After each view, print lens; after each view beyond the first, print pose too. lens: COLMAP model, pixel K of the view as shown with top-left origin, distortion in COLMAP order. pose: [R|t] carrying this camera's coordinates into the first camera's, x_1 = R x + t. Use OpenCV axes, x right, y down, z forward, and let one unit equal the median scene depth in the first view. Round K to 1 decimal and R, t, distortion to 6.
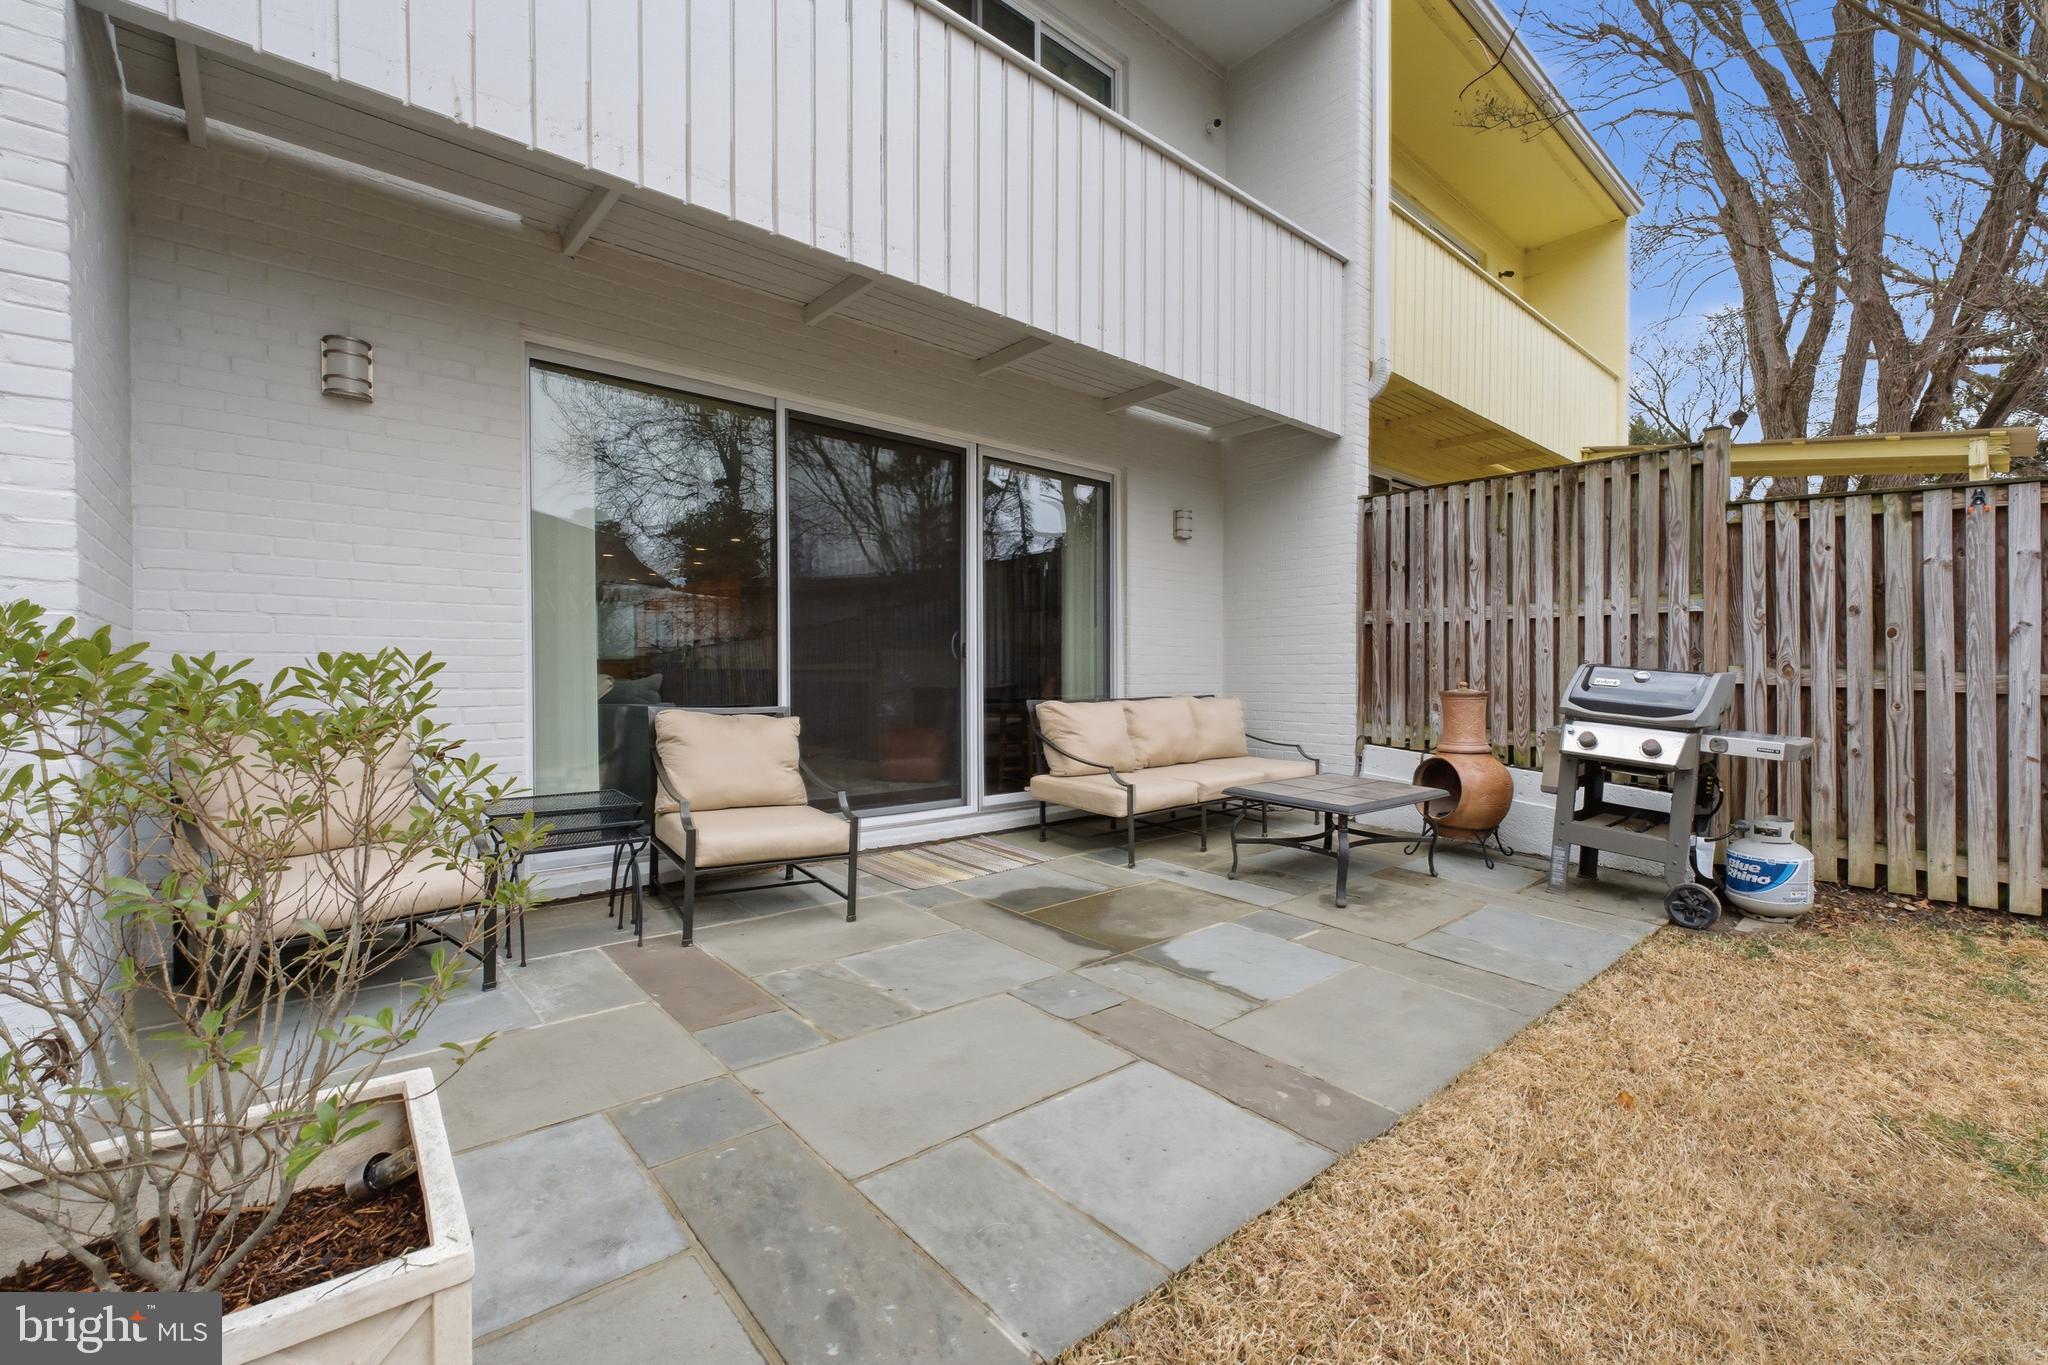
lens RADIAL K [[877.2, 0, 1035.4], [0, 877.2, 683.1], [0, 0, 1]] dist [-0.001462, 0.000898]
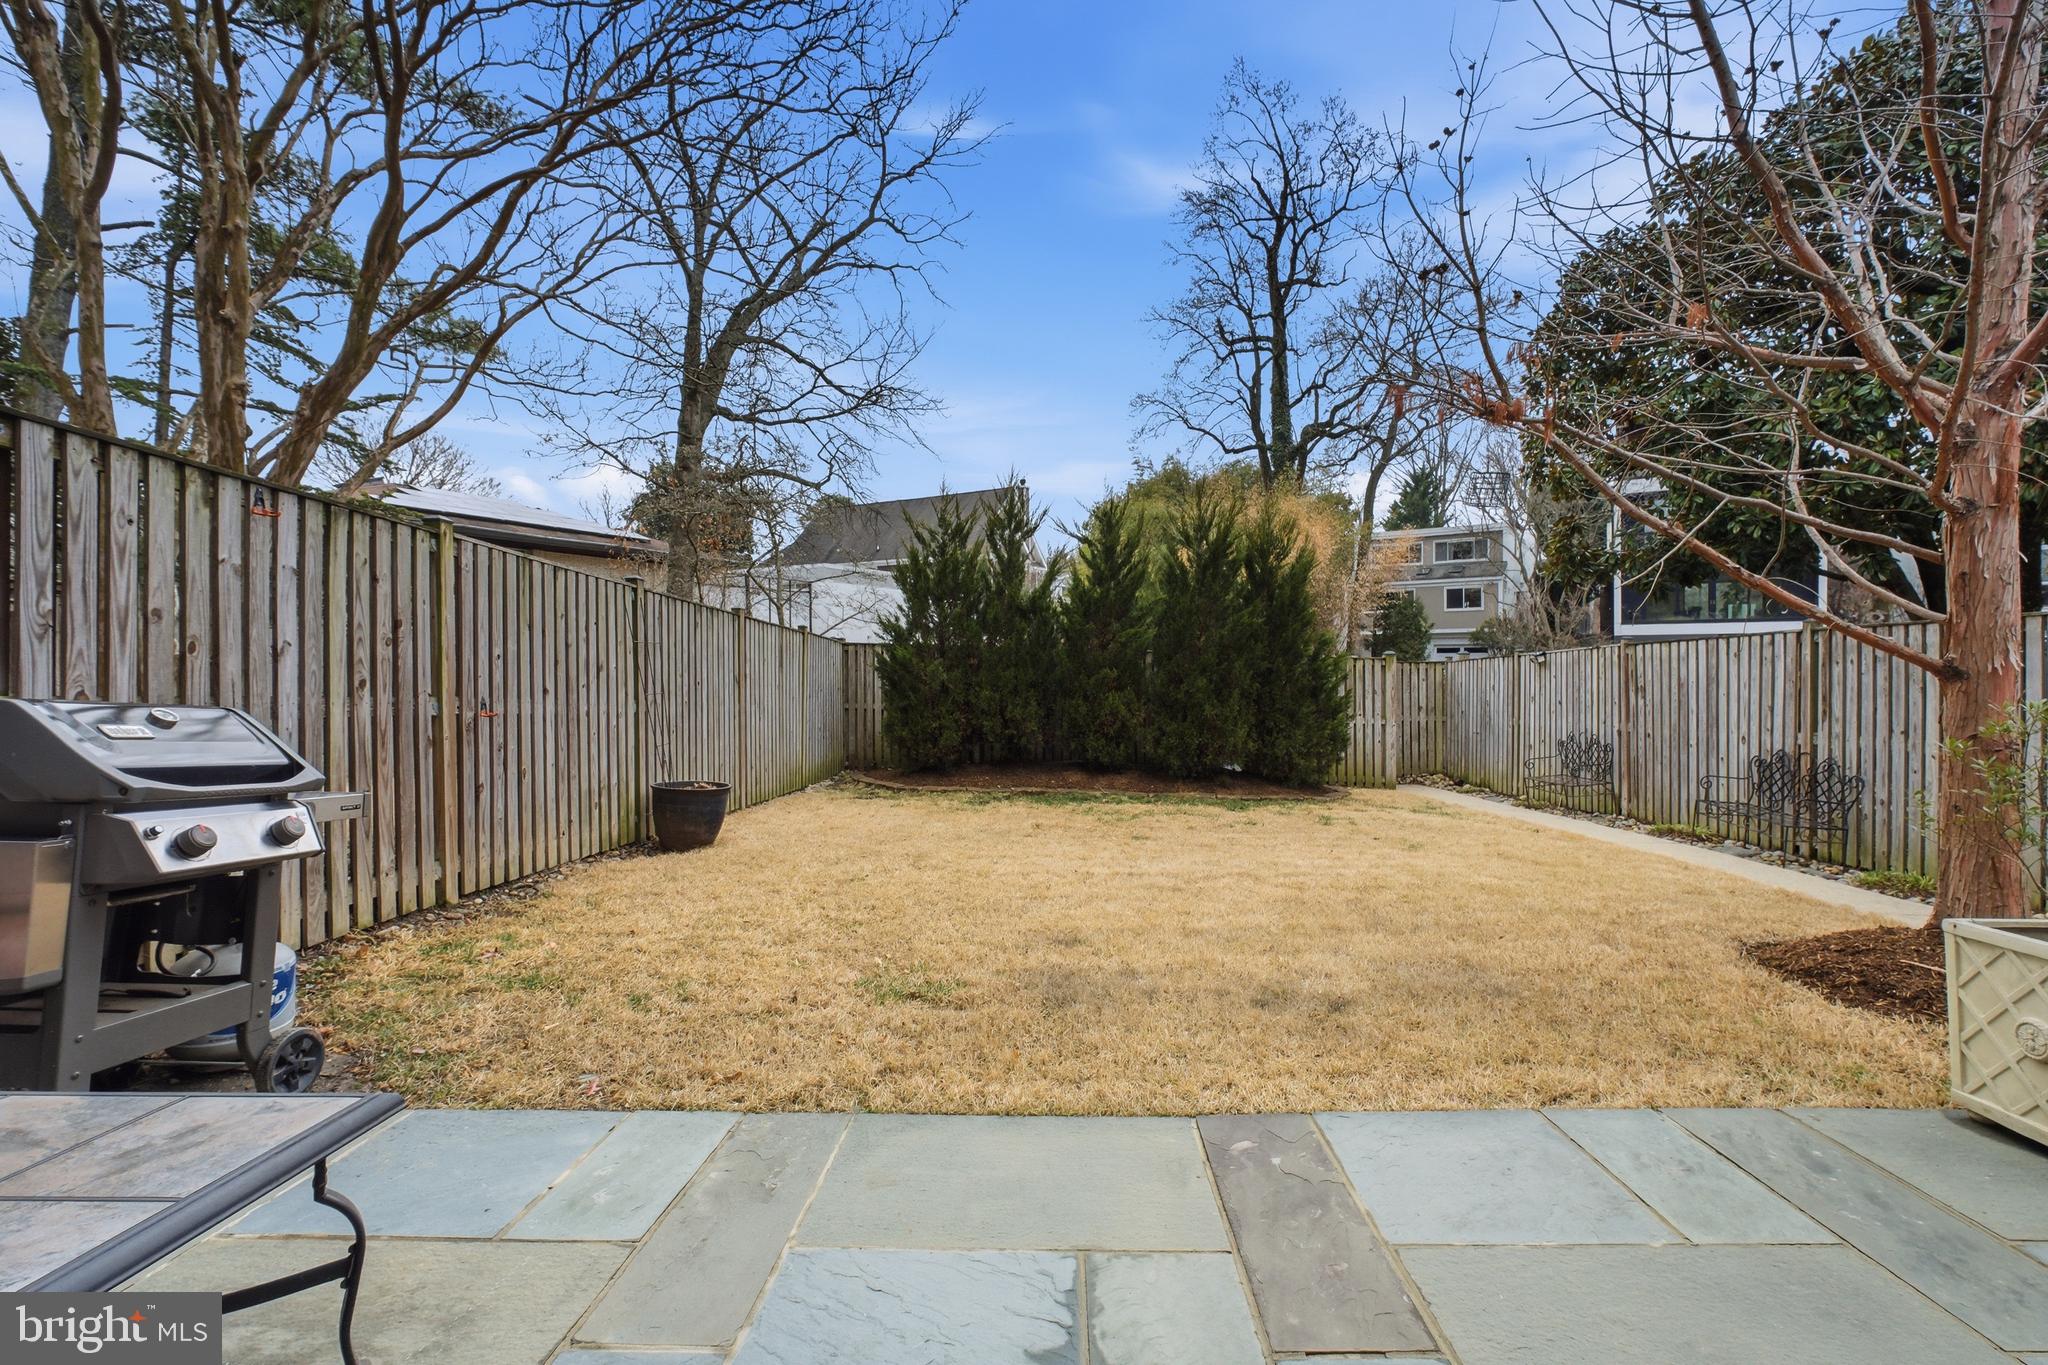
lens RADIAL K [[877.2, 0, 1054.4], [0, 877.2, 672.8], [0, 0, 1]] dist [-0.001462, 0.000898]
pose [[-0.726353, -0.005086, 0.687303, -0.098754], [0.009981, 0.999789, 0.017947, -0.038173], [-0.687249, 0.019896, -0.726149, 0.959665]]
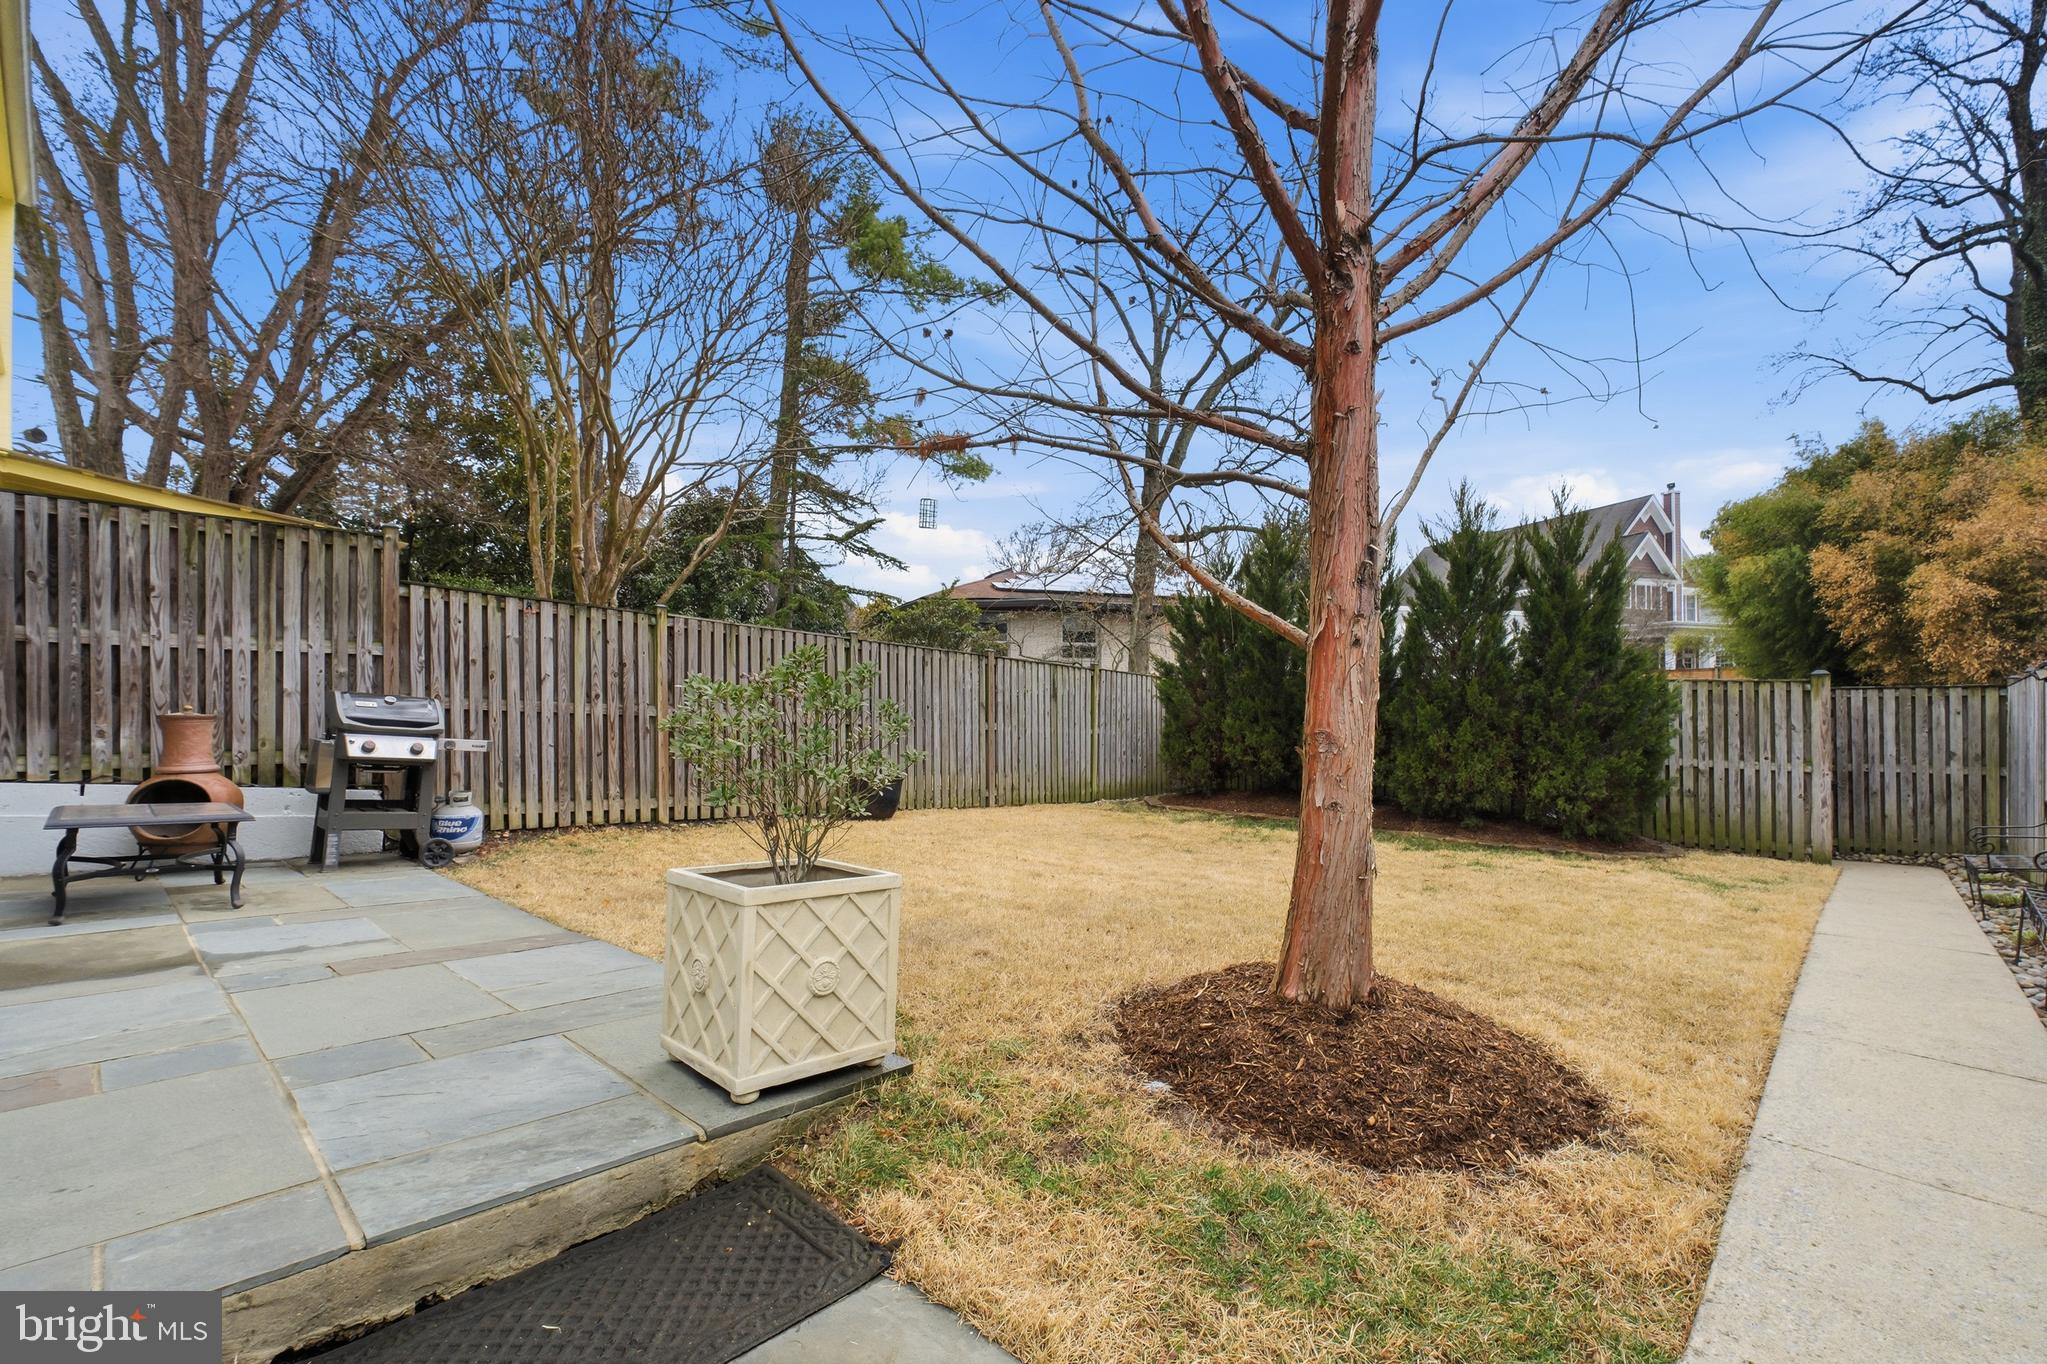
lens RADIAL K [[876.7, 0, 1071.6], [0, 876.7, 712.7], [0, 0, 1]] dist [-0.001462, 0.000898]
pose [[-0.123389, -0.001620, 0.992357, -0.781266], [0.014391, 0.999891, 0.003422, 0.021018], [-0.992254, 0.014703, -0.123352, 0.089723]]
